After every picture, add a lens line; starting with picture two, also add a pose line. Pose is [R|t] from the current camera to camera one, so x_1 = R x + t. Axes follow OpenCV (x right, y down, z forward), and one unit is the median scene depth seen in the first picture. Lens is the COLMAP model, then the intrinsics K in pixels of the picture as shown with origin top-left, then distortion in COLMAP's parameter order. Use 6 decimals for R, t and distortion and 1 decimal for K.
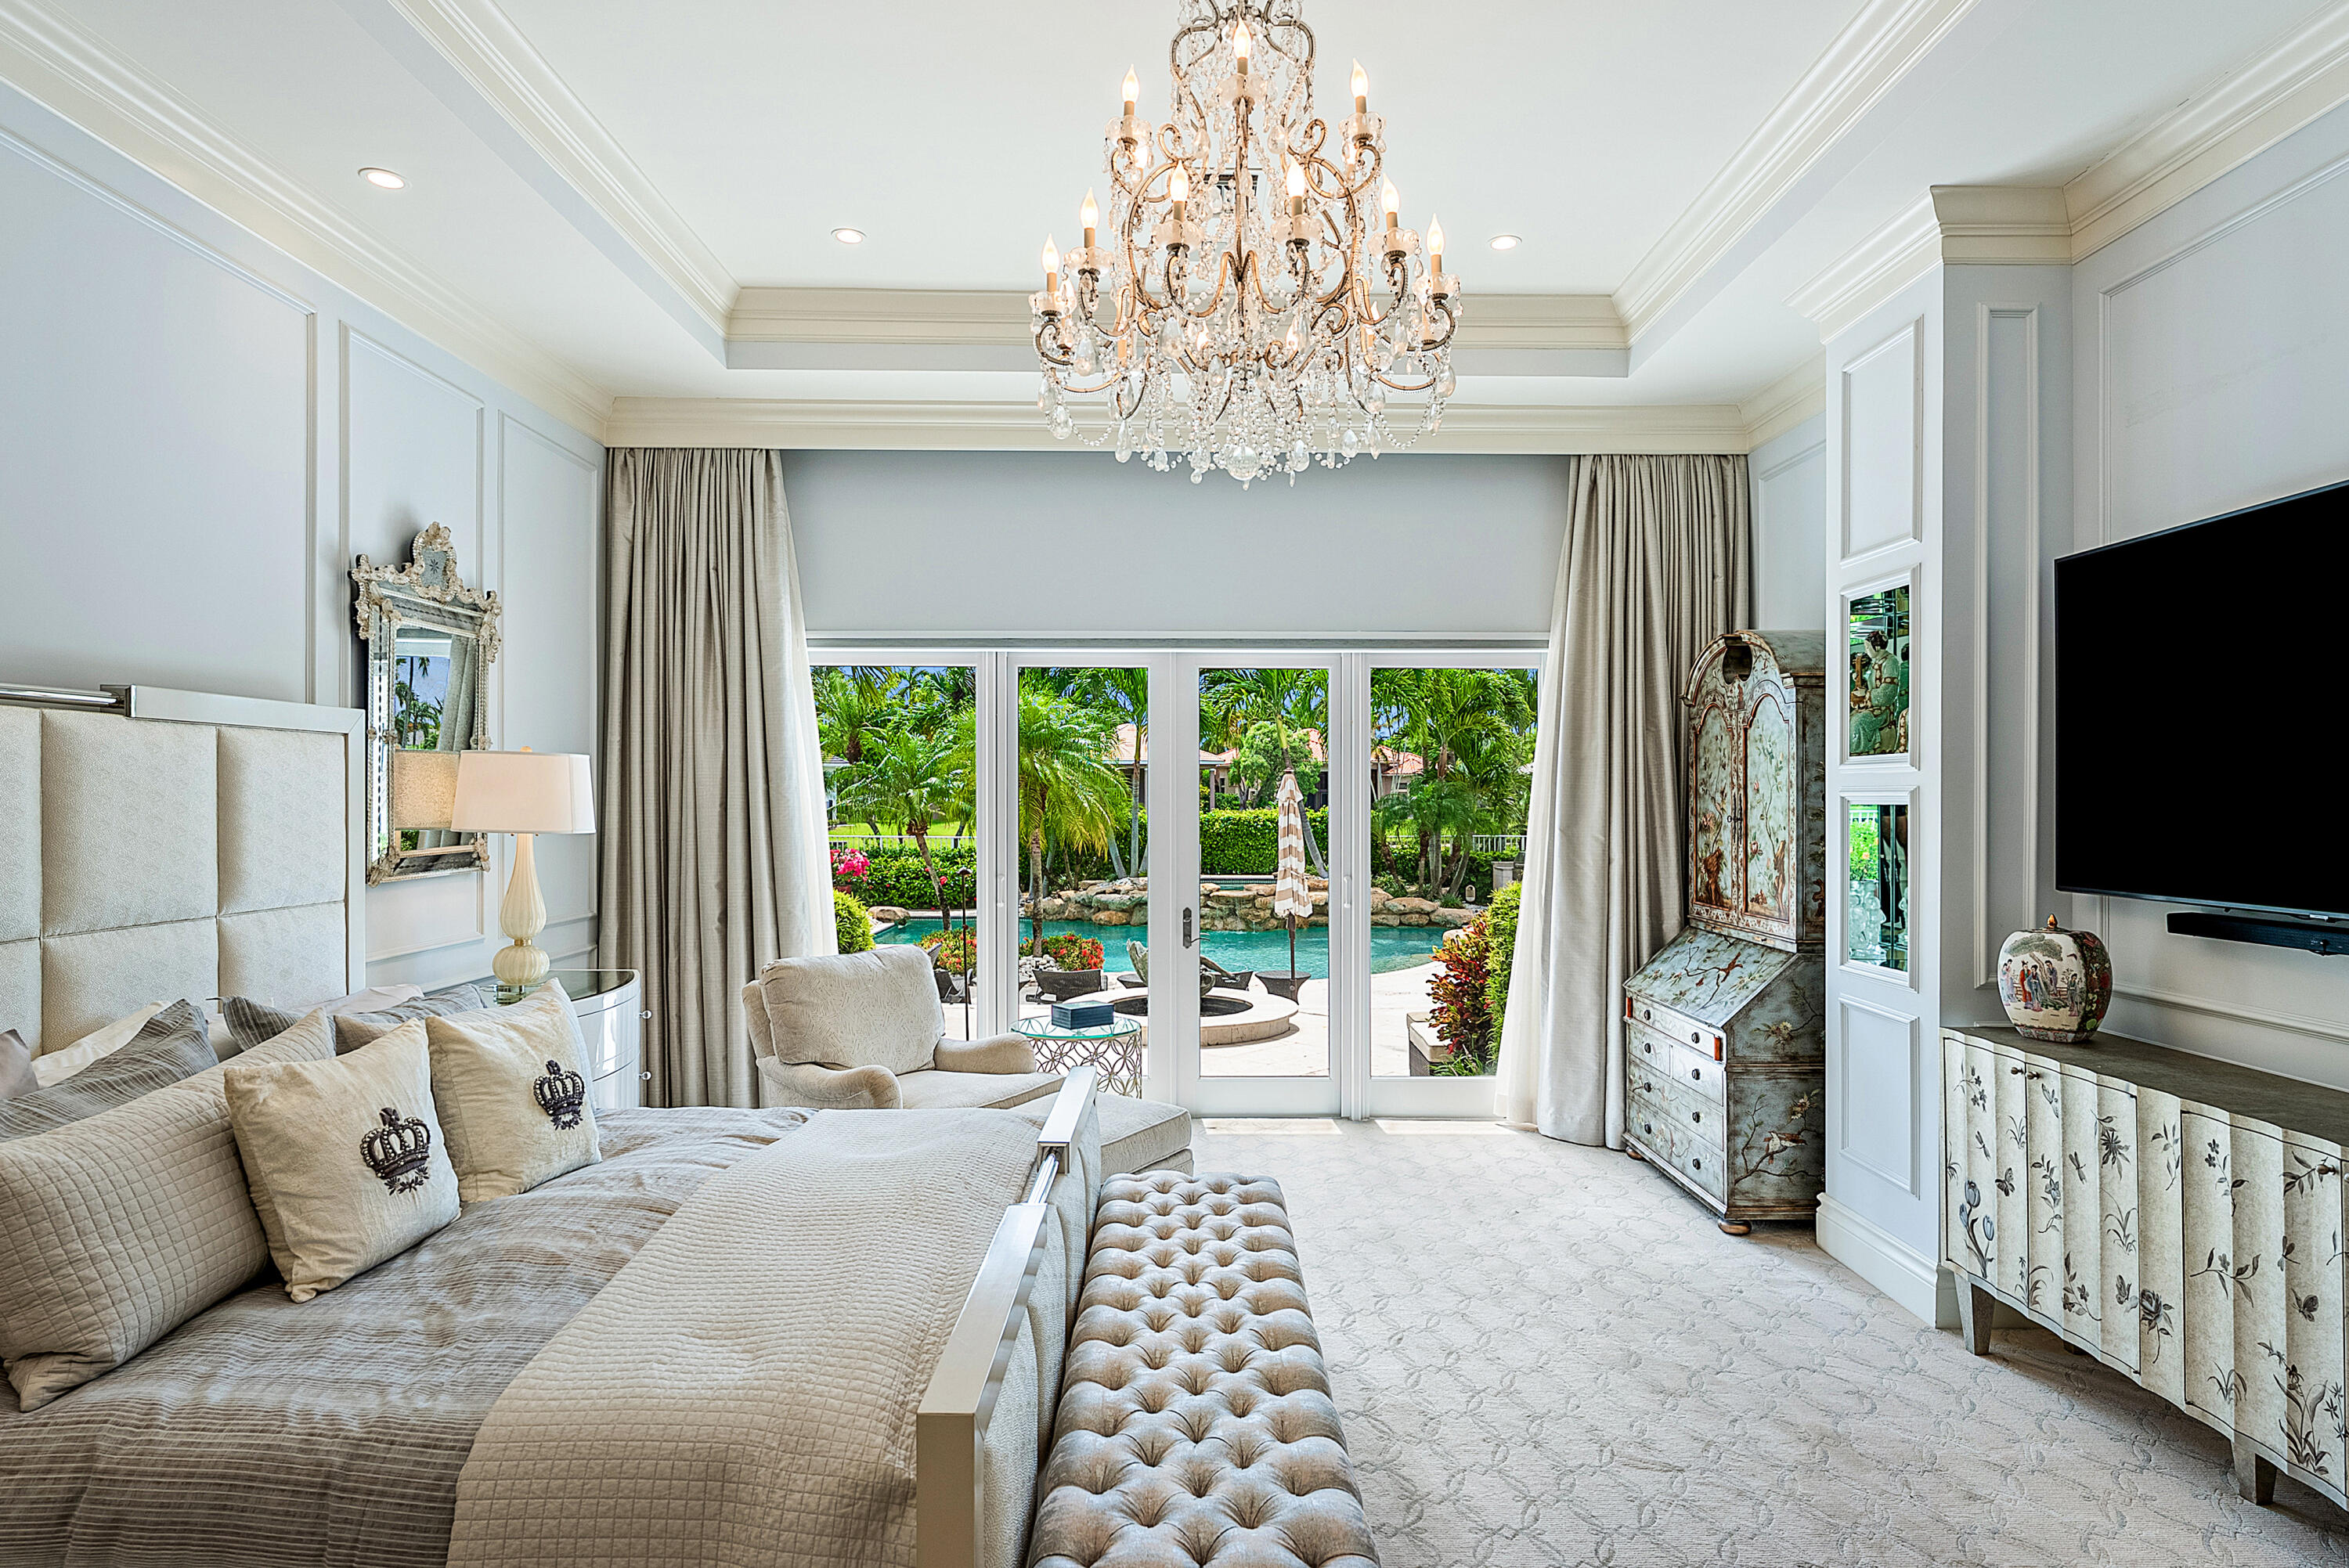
lens RADIAL K [[1274.2, 0, 1172.8], [0, 1274.2, 790.1], [0, 0, 1]] dist [-0.001103, 0.001482]
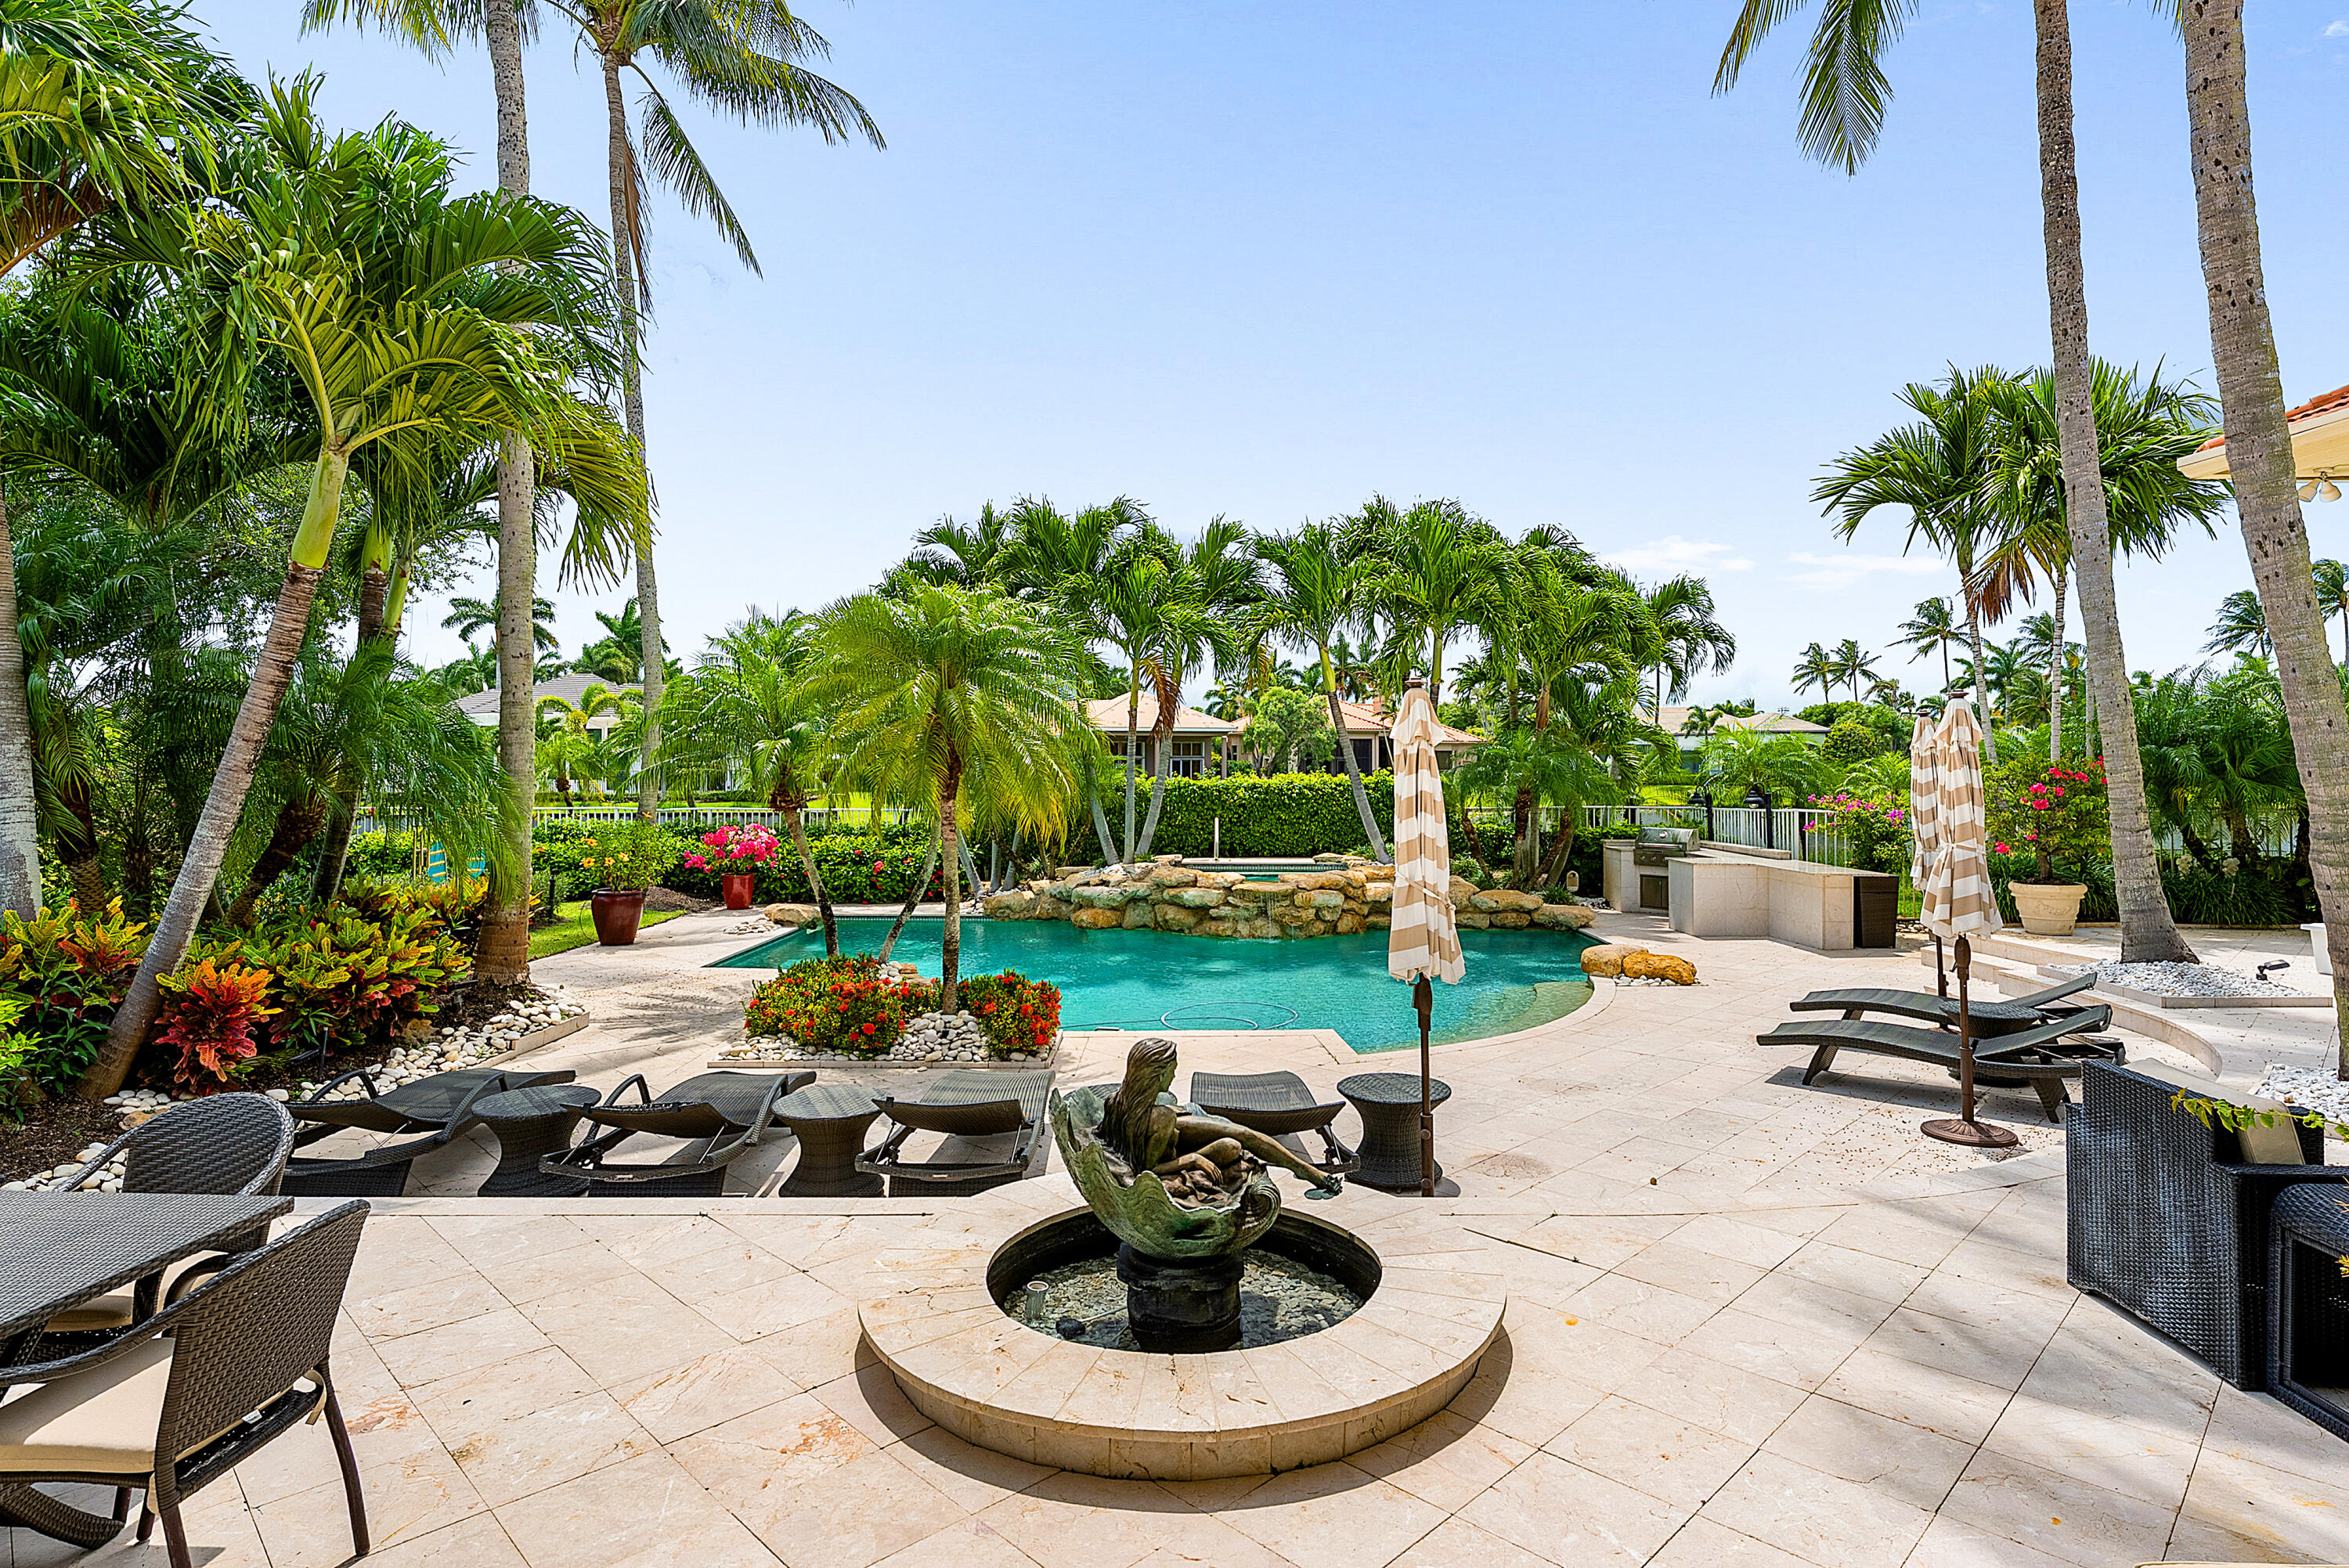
lens RADIAL K [[1163.6, 0, 1175.6], [0, 1163.6, 769.3], [0, 0, 1]] dist [0.001195, 0.000760]
pose [[0.999947, -0.004335, -0.009355, 0.016813], [0.004398, 0.999968, 0.006737, 0.040508], [0.009326, -0.006778, 0.999934, 1.403906]]
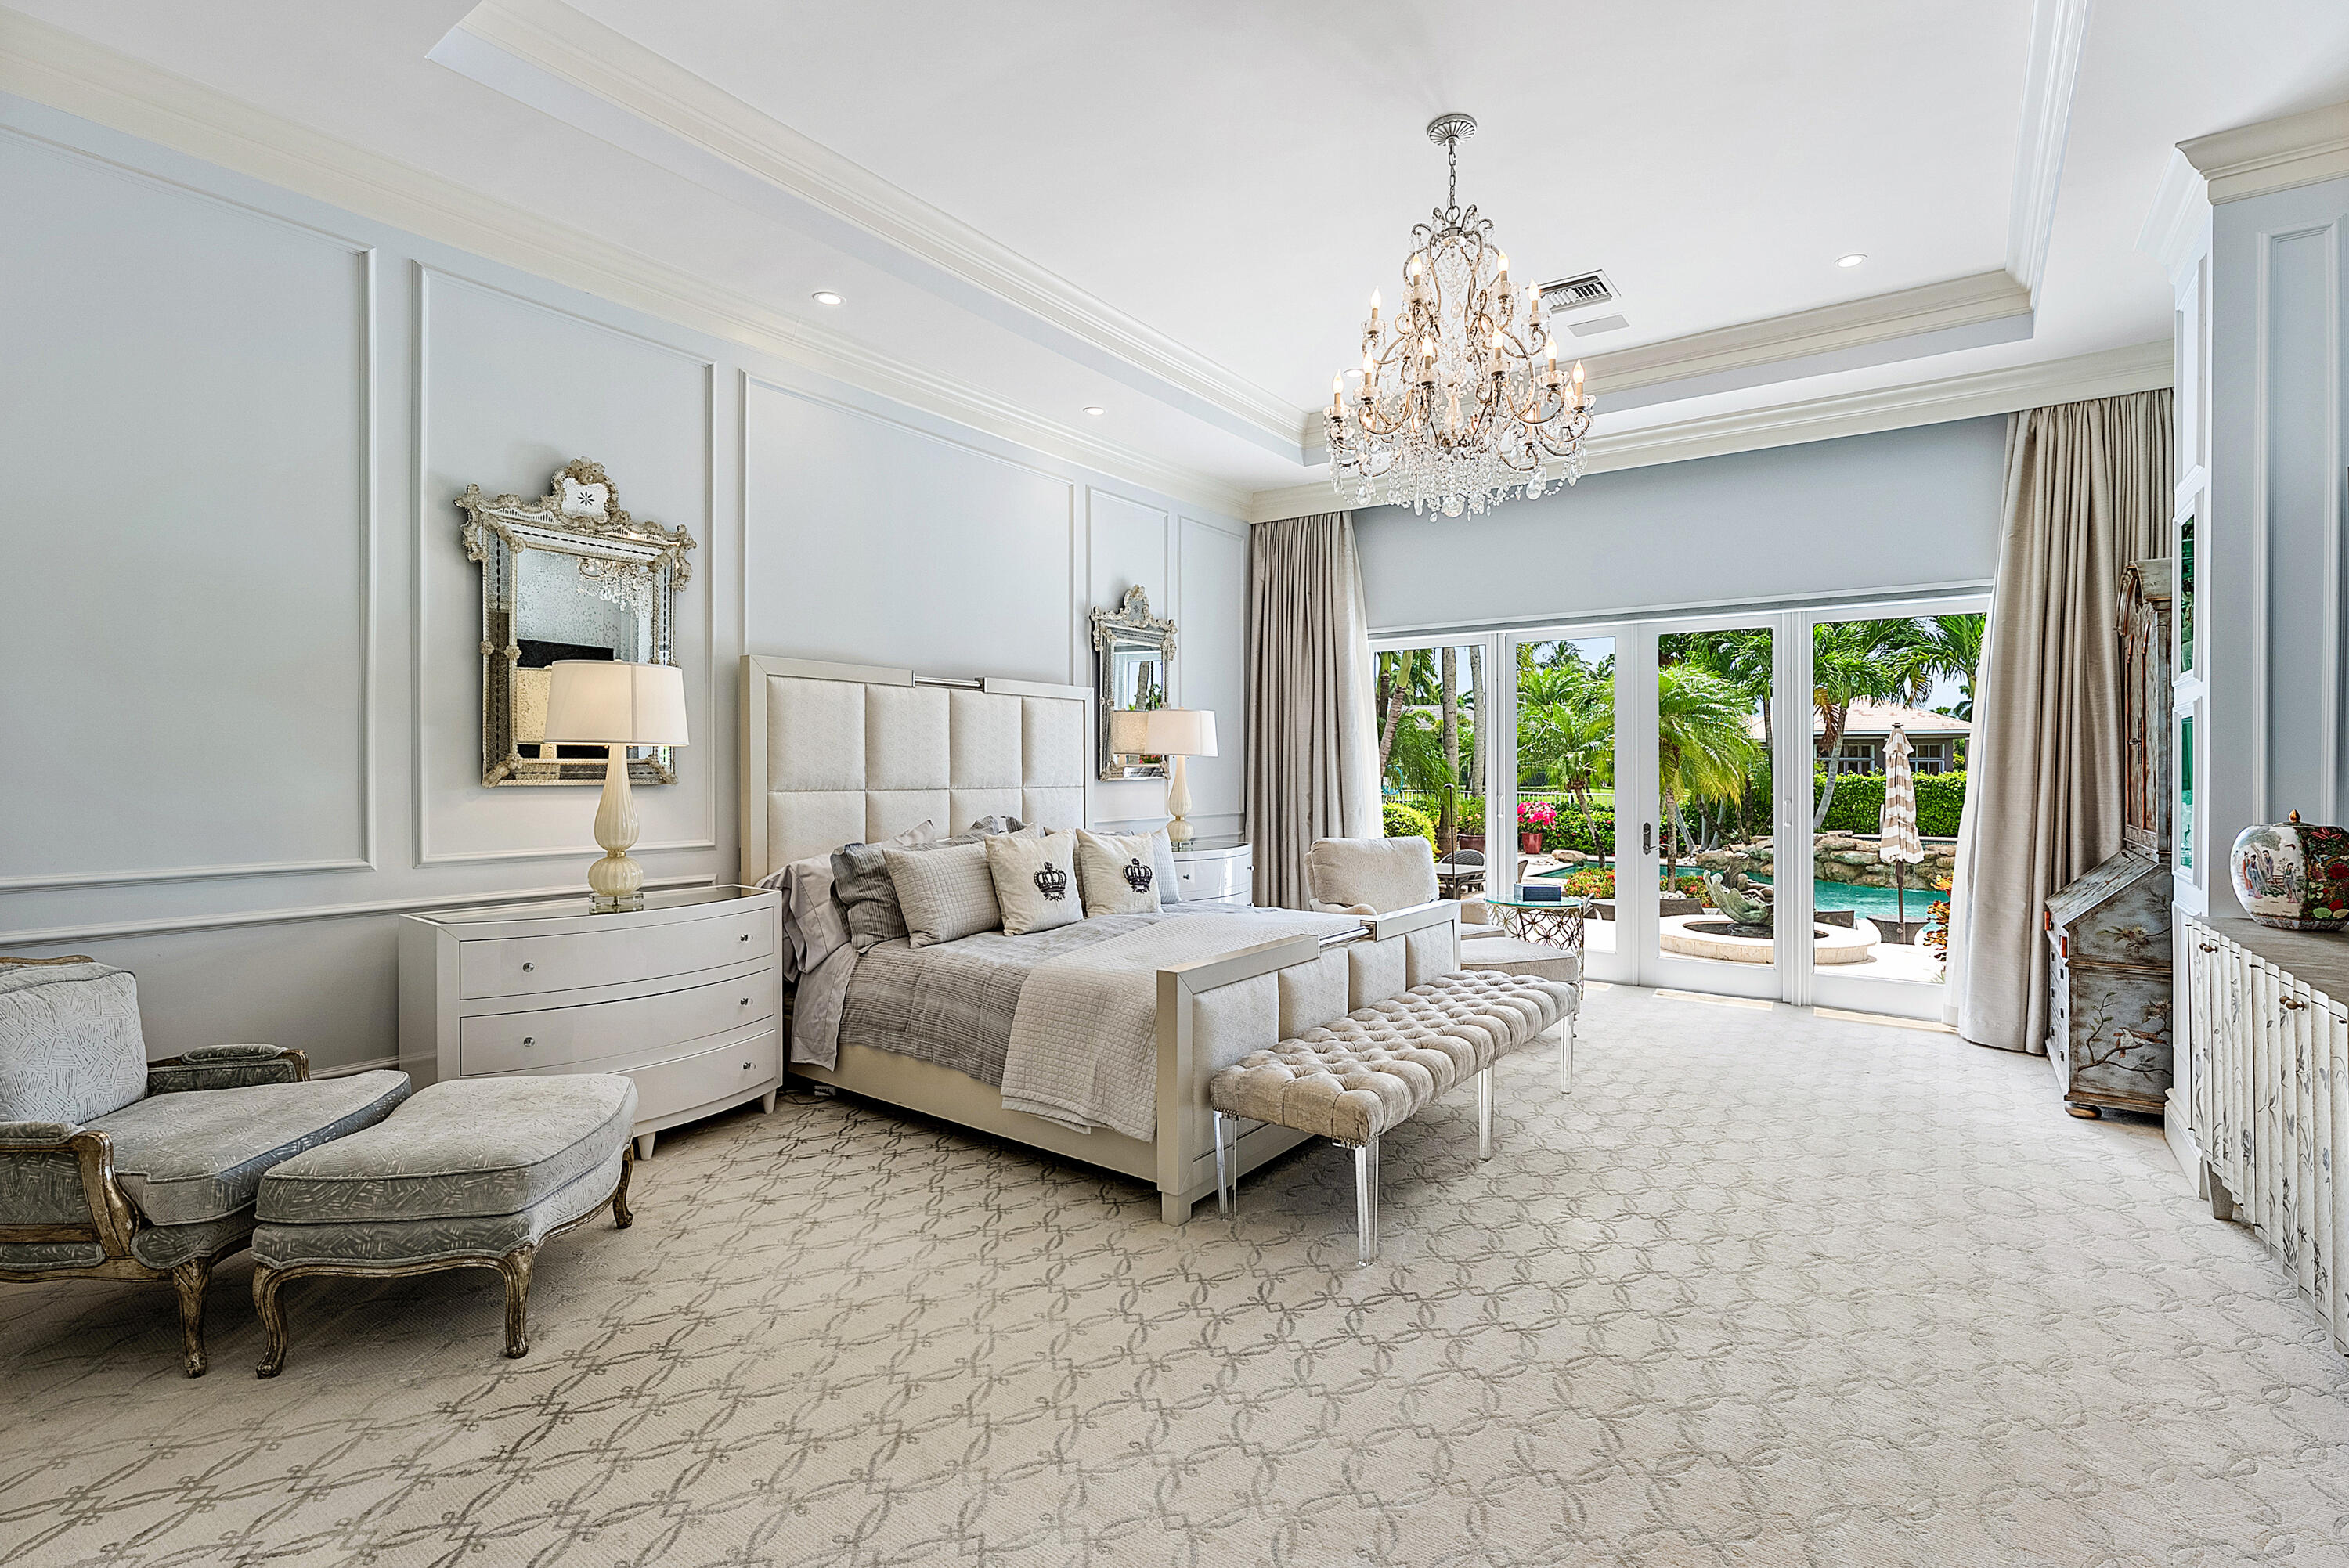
lens RADIAL K [[1078.0, 0, 1183.7], [0, 1078.0, 768.4], [0, 0, 1]] dist [0.001527, -0.000372]
pose [[0.810386, 0.000395, -0.585897, 0.340364], [0.001475, 0.999995, 0.002714, 0.043277], [0.585895, -0.003063, 0.810381, -0.187671]]
